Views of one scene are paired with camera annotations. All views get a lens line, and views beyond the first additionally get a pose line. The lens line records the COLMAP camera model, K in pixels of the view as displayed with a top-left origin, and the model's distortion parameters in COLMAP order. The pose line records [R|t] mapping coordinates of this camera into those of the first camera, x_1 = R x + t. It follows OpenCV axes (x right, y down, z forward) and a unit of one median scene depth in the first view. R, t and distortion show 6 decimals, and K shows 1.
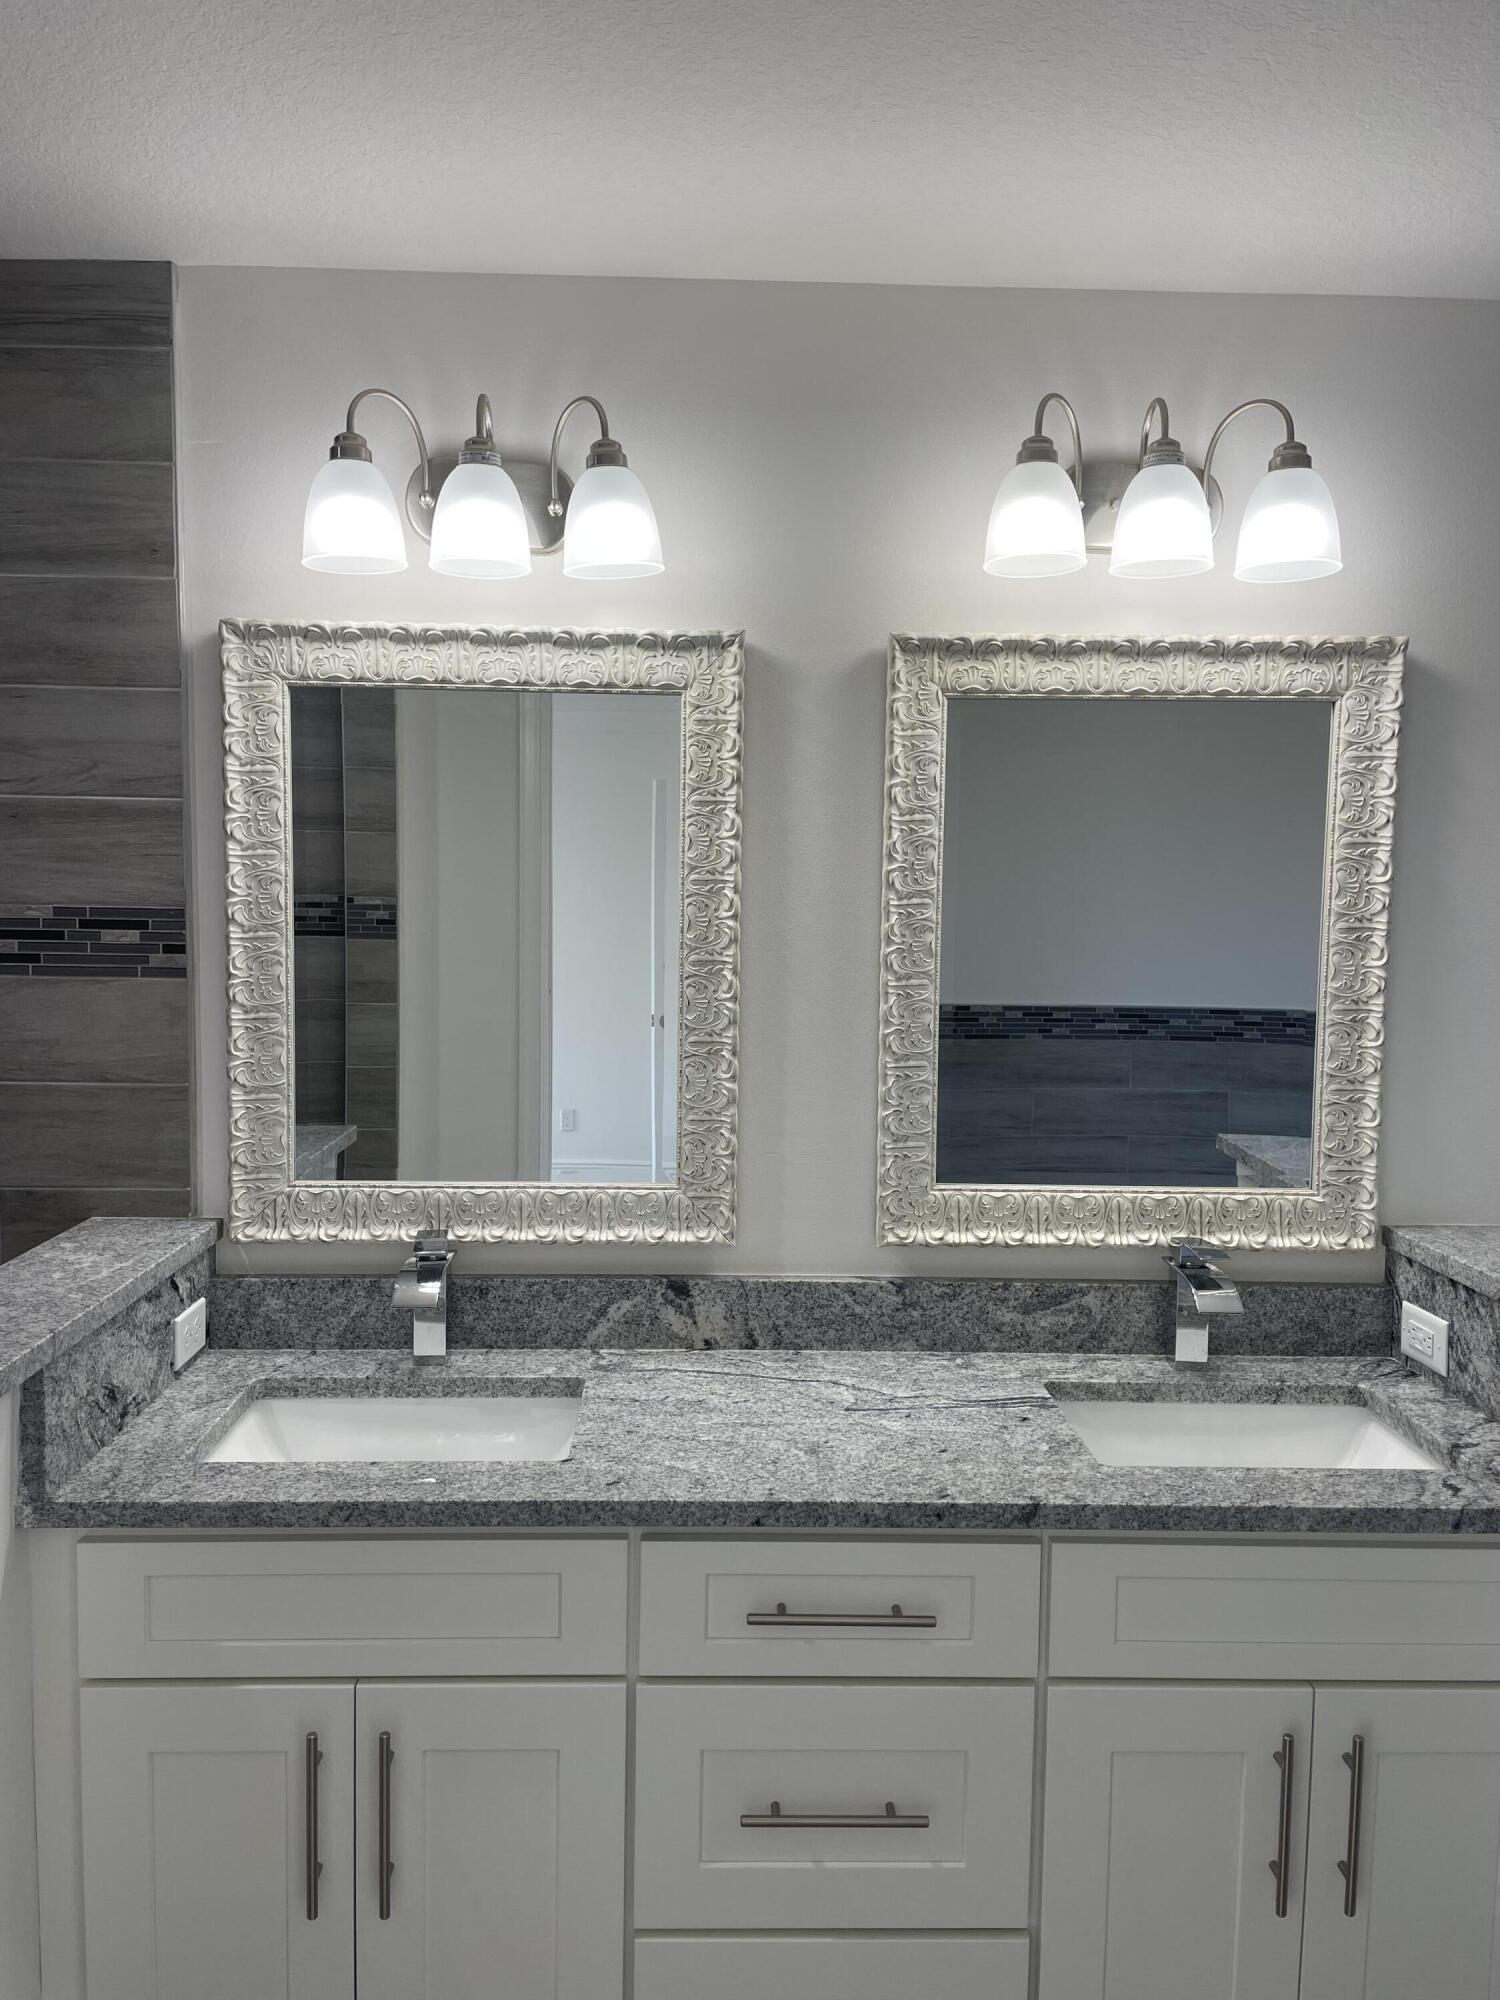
lens RADIAL K [[1509.5, 0, 755.5], [0, 1509.5, 1011.6], [0, 0, 1]] dist [0.078438, -0.082970]
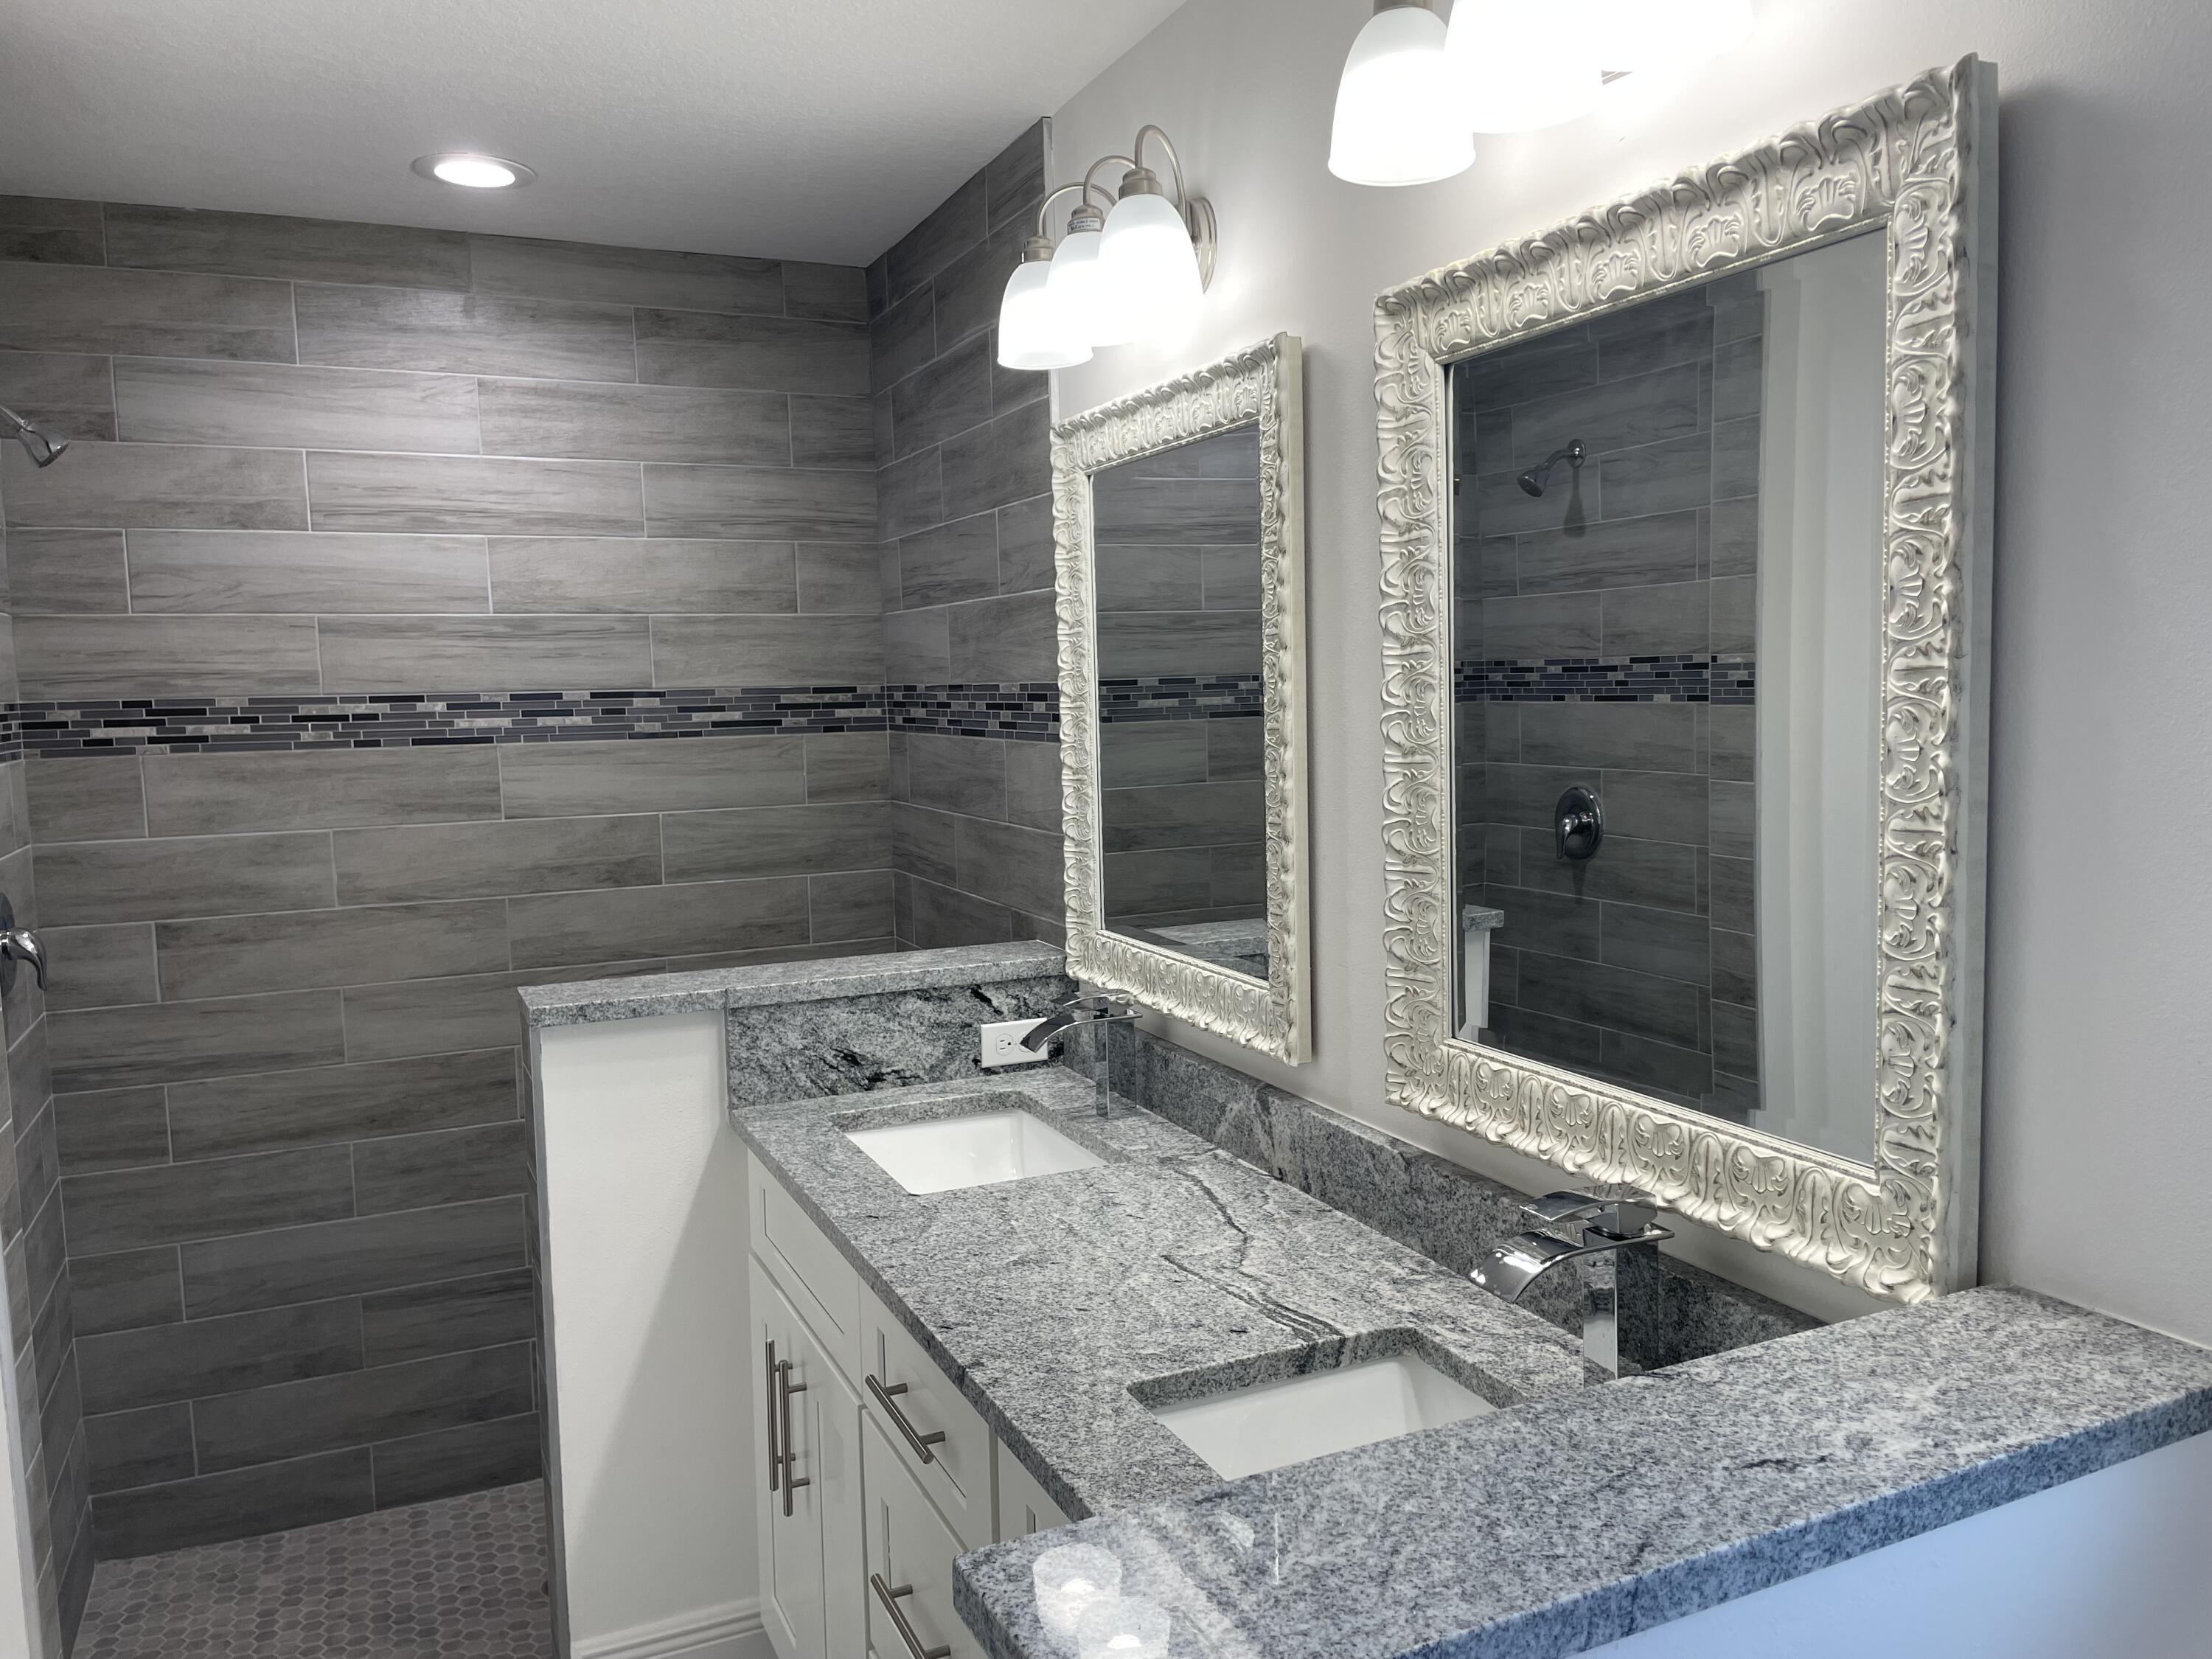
lens RADIAL K [[1669.5, 0, 1063.9], [0, 1669.5, 833.4], [0, 0, 1]] dist [0.078438, -0.082970]
pose [[0.378641, 0.062190, -0.923452, 0.805570], [-0.038491, 0.997935, 0.051424, -0.018513], [0.924743, 0.016073, 0.380253, 0.528982]]
